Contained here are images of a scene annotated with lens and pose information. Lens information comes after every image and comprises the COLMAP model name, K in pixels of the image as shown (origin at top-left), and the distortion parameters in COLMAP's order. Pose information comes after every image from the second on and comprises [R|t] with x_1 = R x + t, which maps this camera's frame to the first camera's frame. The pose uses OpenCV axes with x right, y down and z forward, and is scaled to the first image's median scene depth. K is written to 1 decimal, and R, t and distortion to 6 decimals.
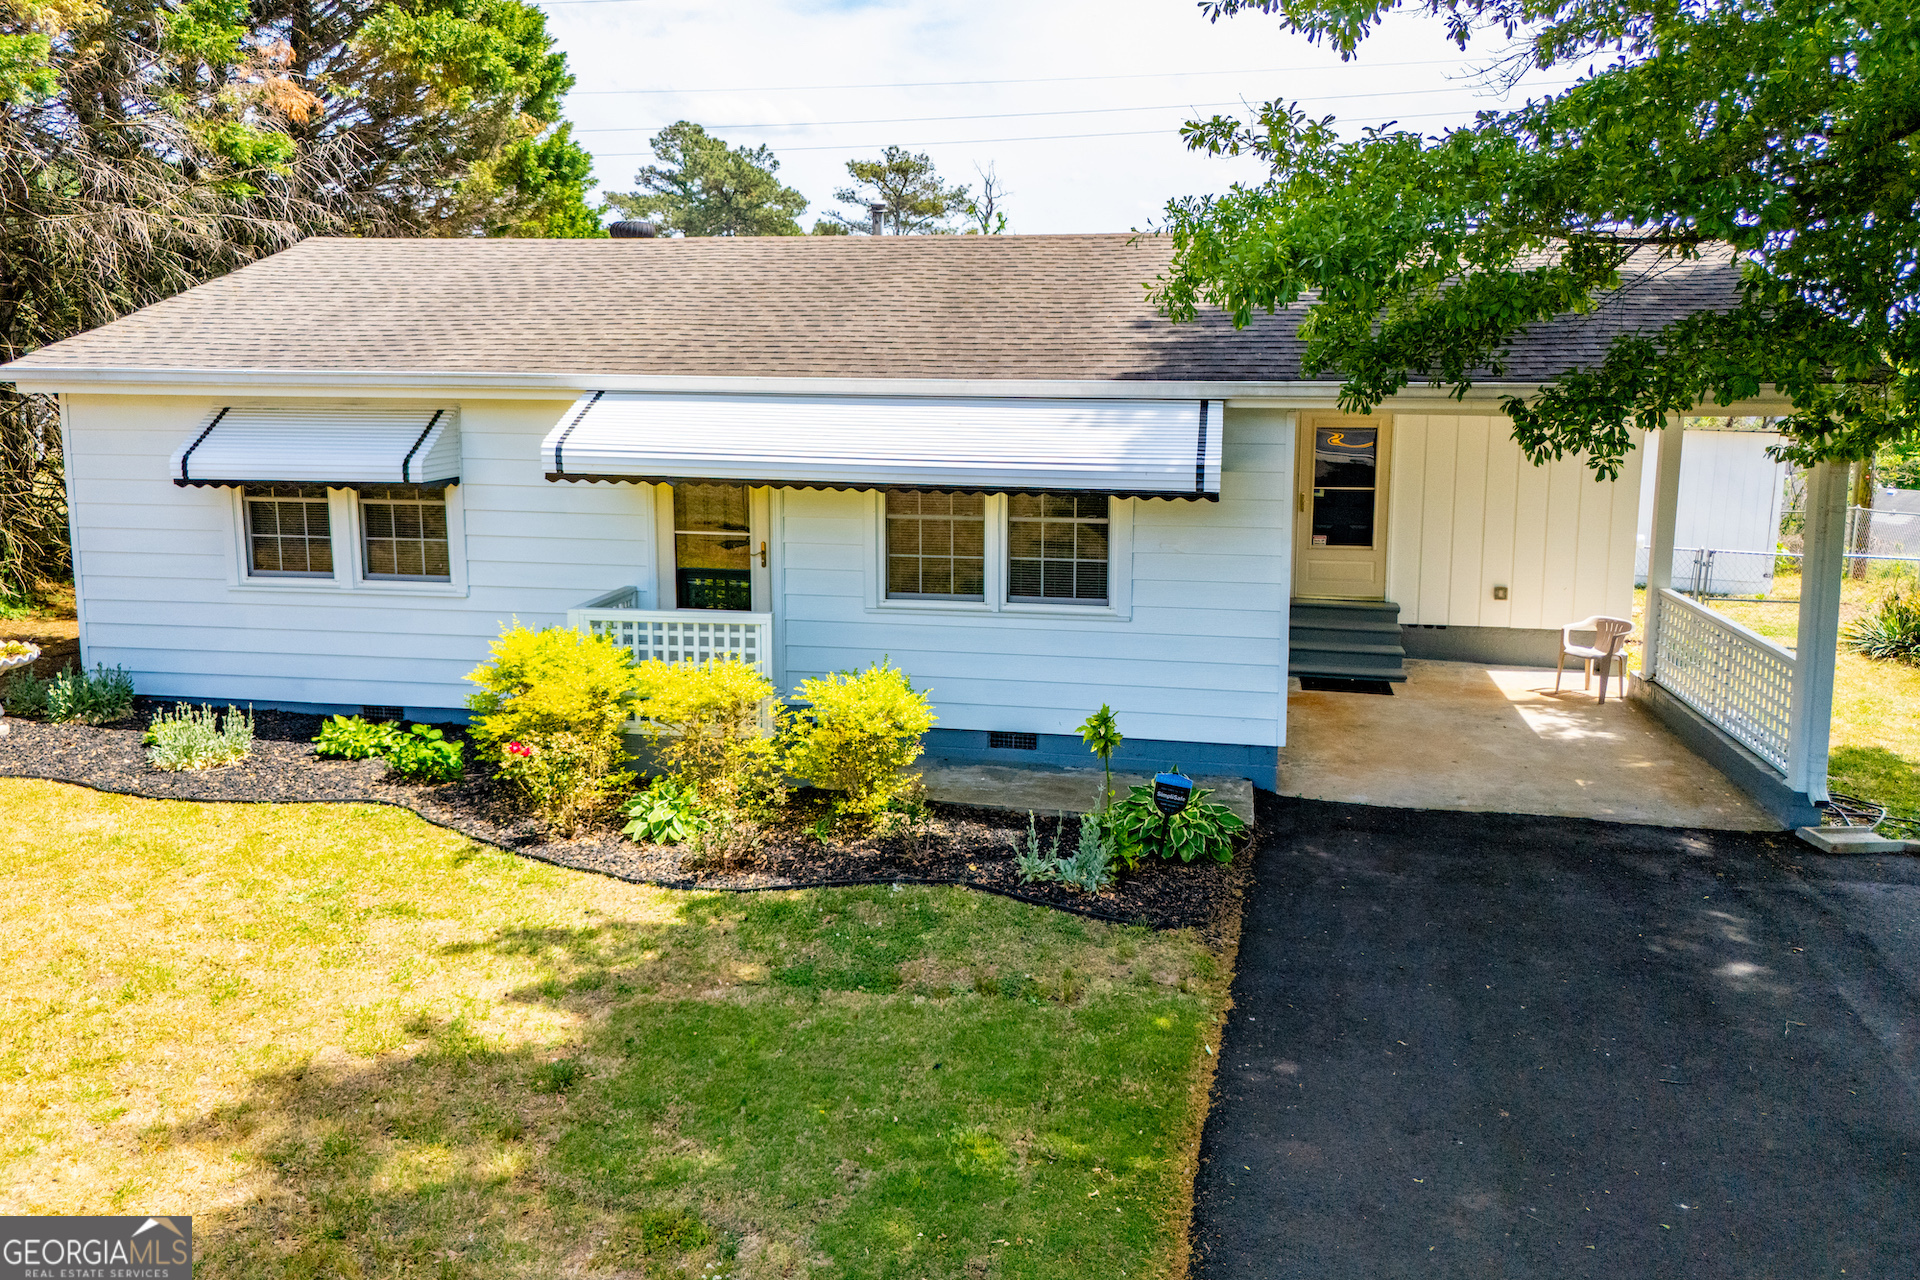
lens RADIAL K [[1427.5, 0, 954.8], [0, 1427.5, 566.9], [0, 0, 1]] dist [0.058789, -0.046764]
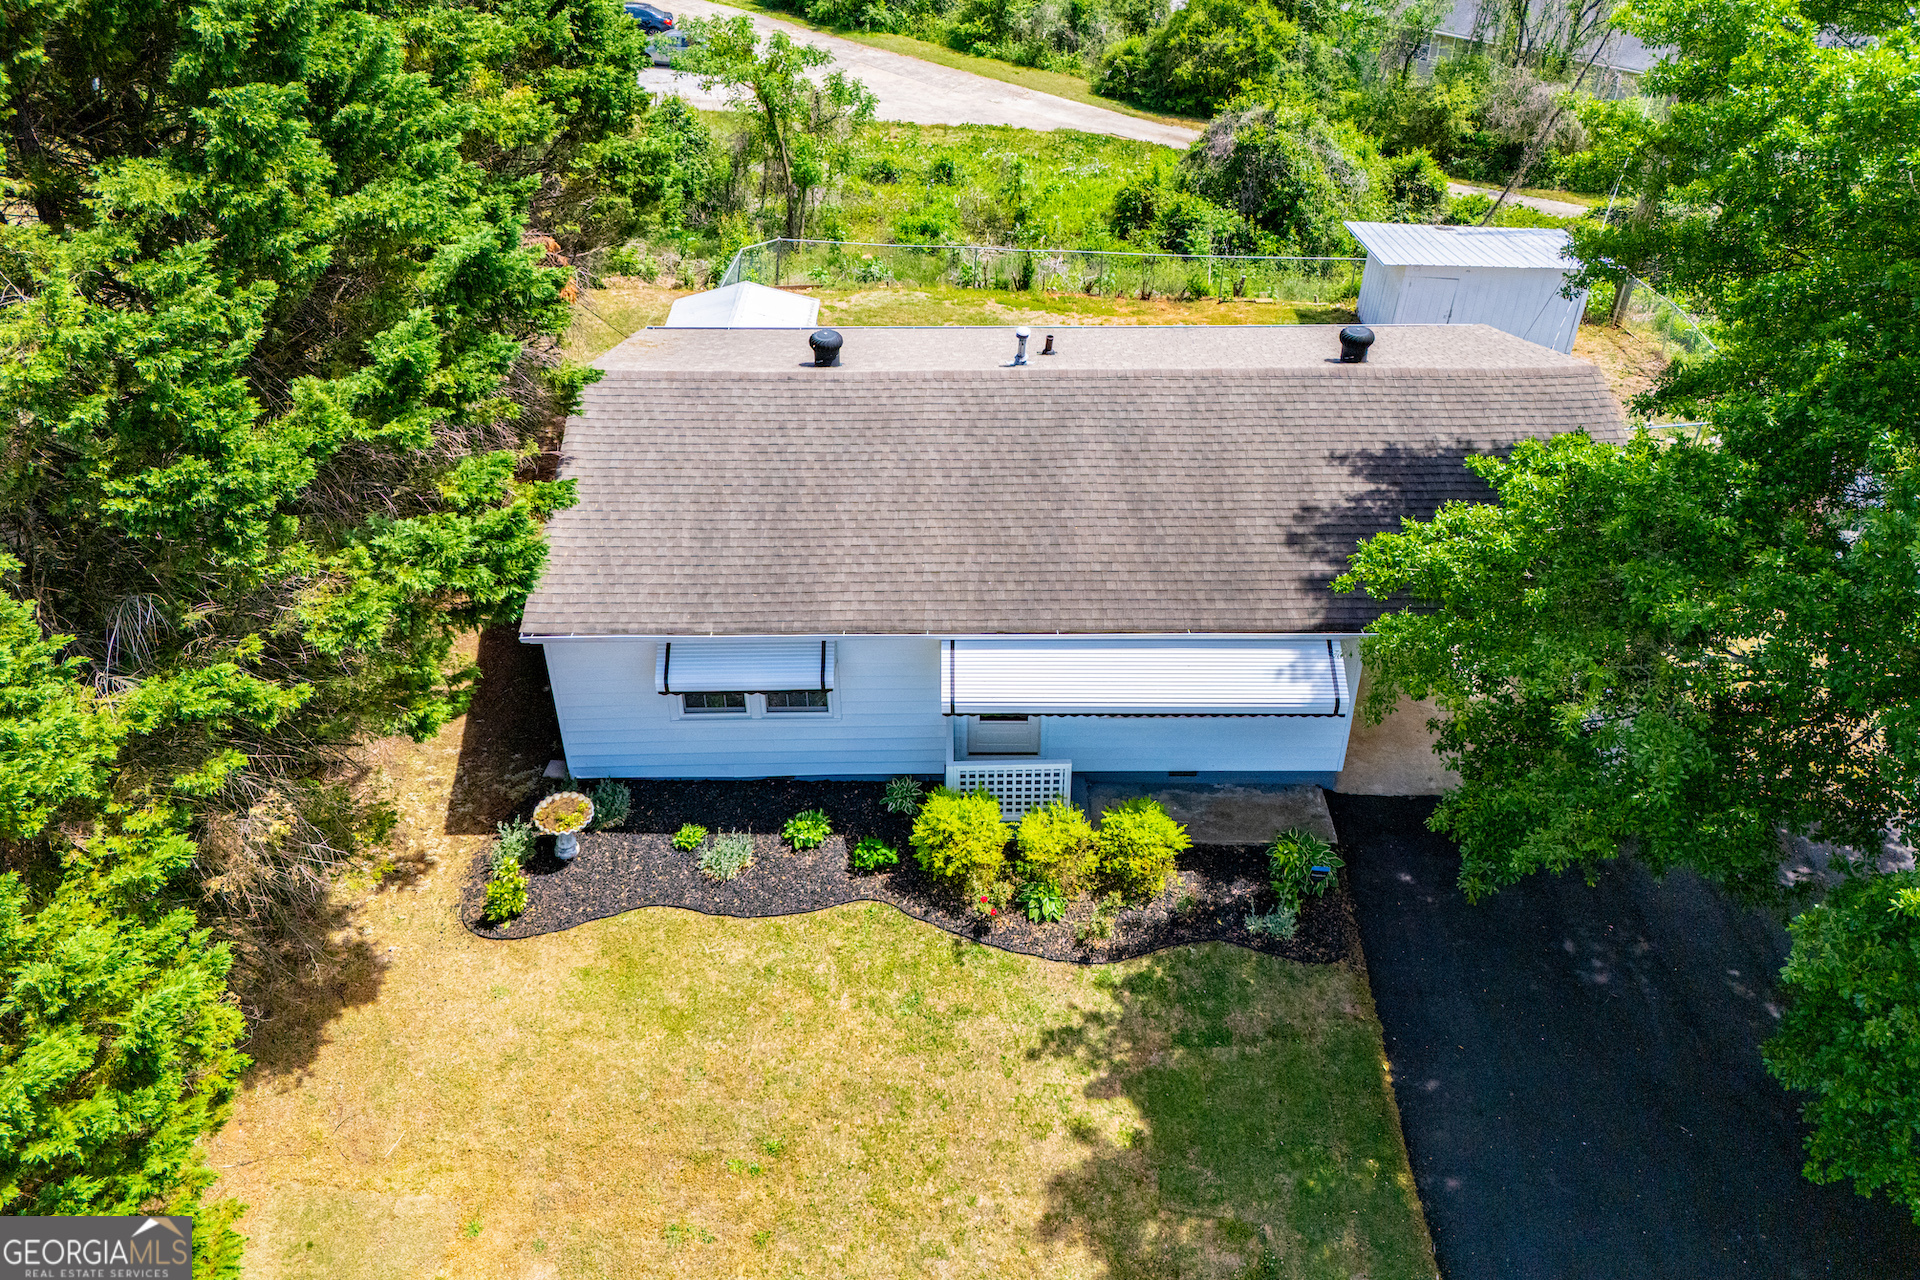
lens RADIAL K [[1413.8, 0, 956.5], [0, 1413.8, 554.6], [0, 0, 1]] dist [0.070986, -0.069733]
pose [[0.981223, -0.106224, 0.160992, -0.513990], [0.025586, 0.898990, 0.437220, -0.938996], [-0.191173, -0.424891, 0.884828, -0.360643]]
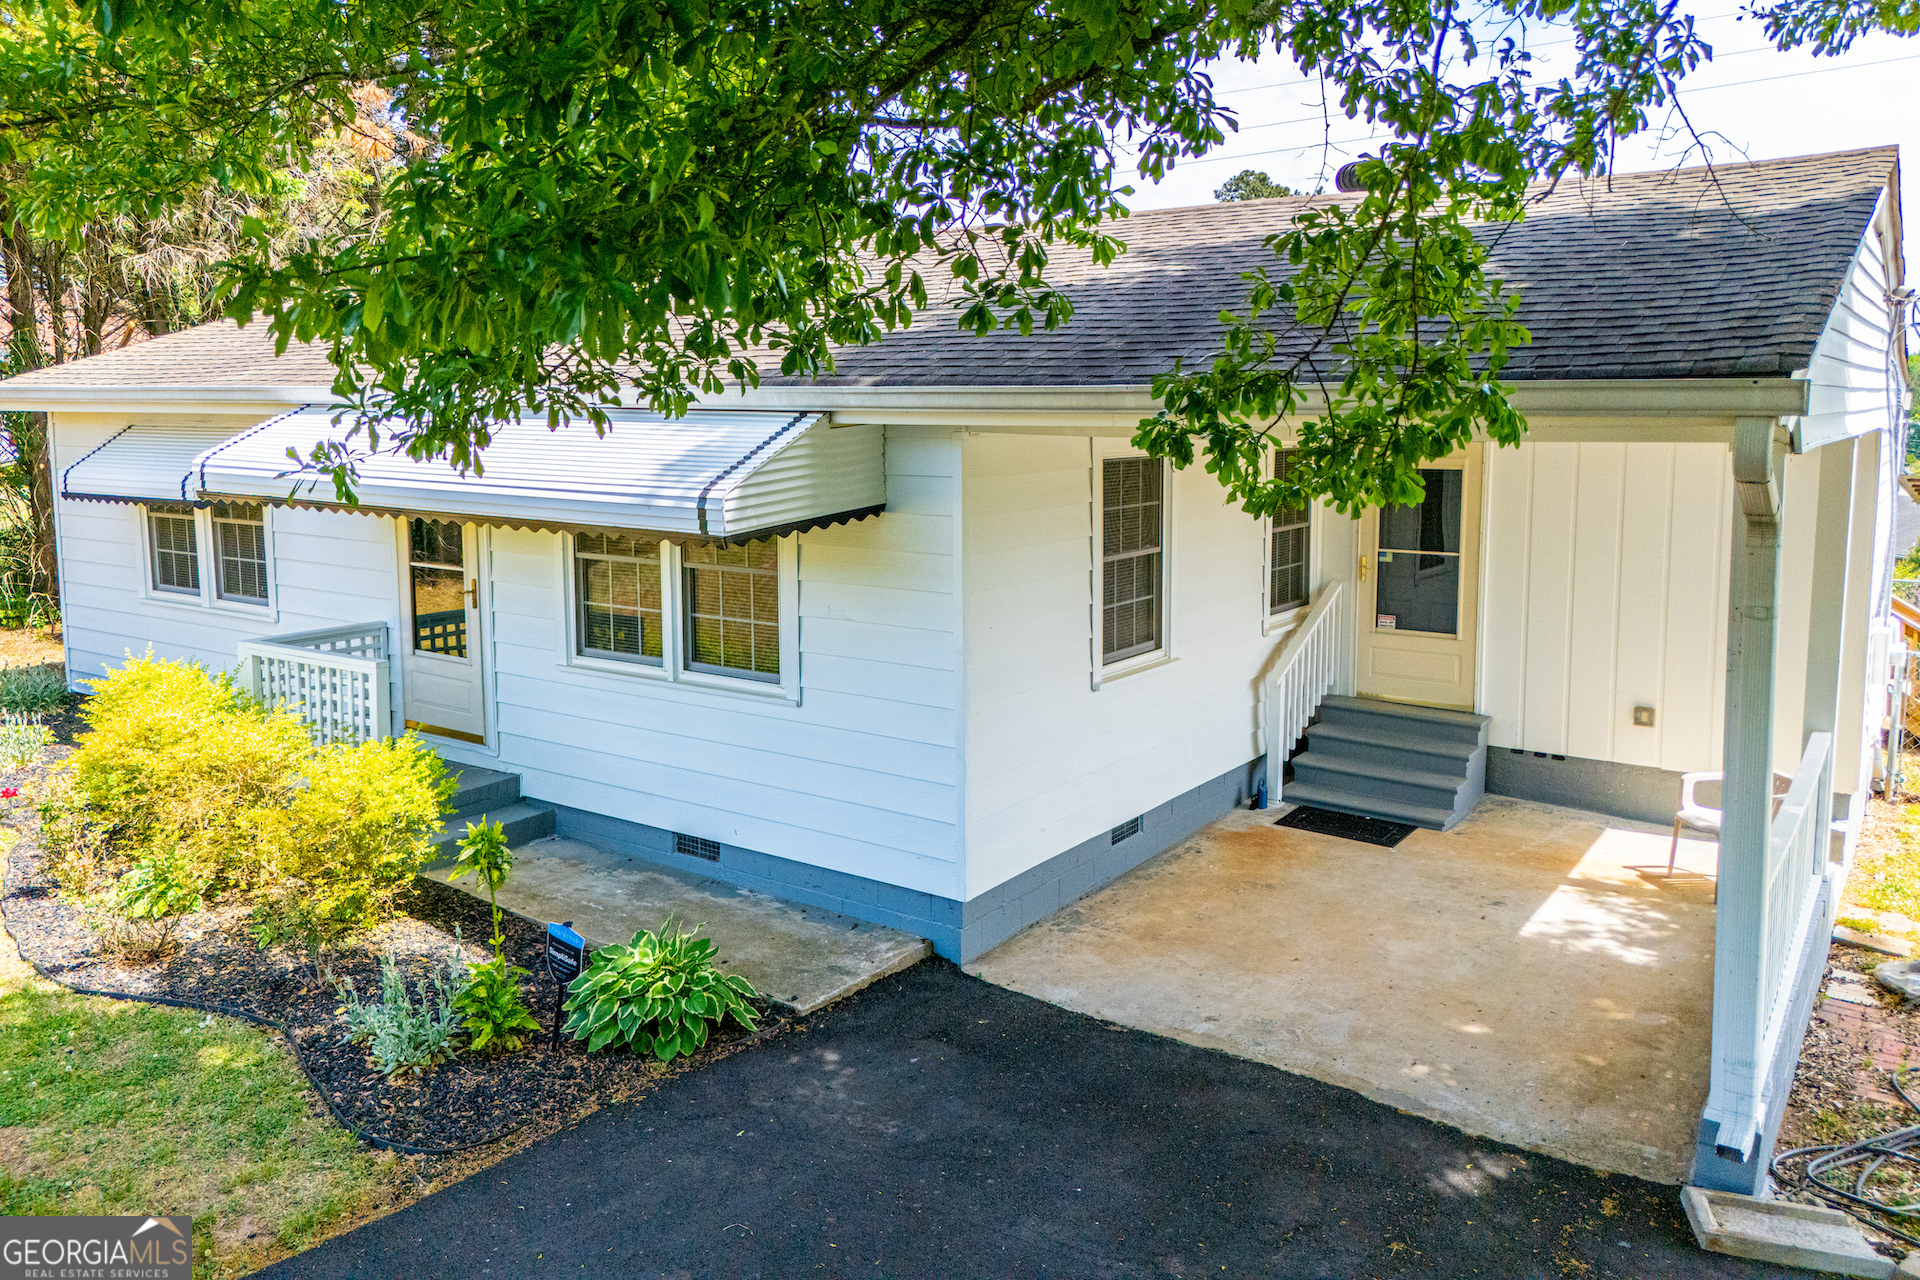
lens RADIAL K [[1413.8, 0, 956.5], [0, 1413.8, 554.6], [0, 0, 1]] dist [0.070986, -0.069733]
pose [[0.907498, 0.042894, -0.417861, 0.543335], [-0.060670, 0.997726, -0.029344, -0.027184], [0.415652, 0.051982, 0.908037, 0.370013]]
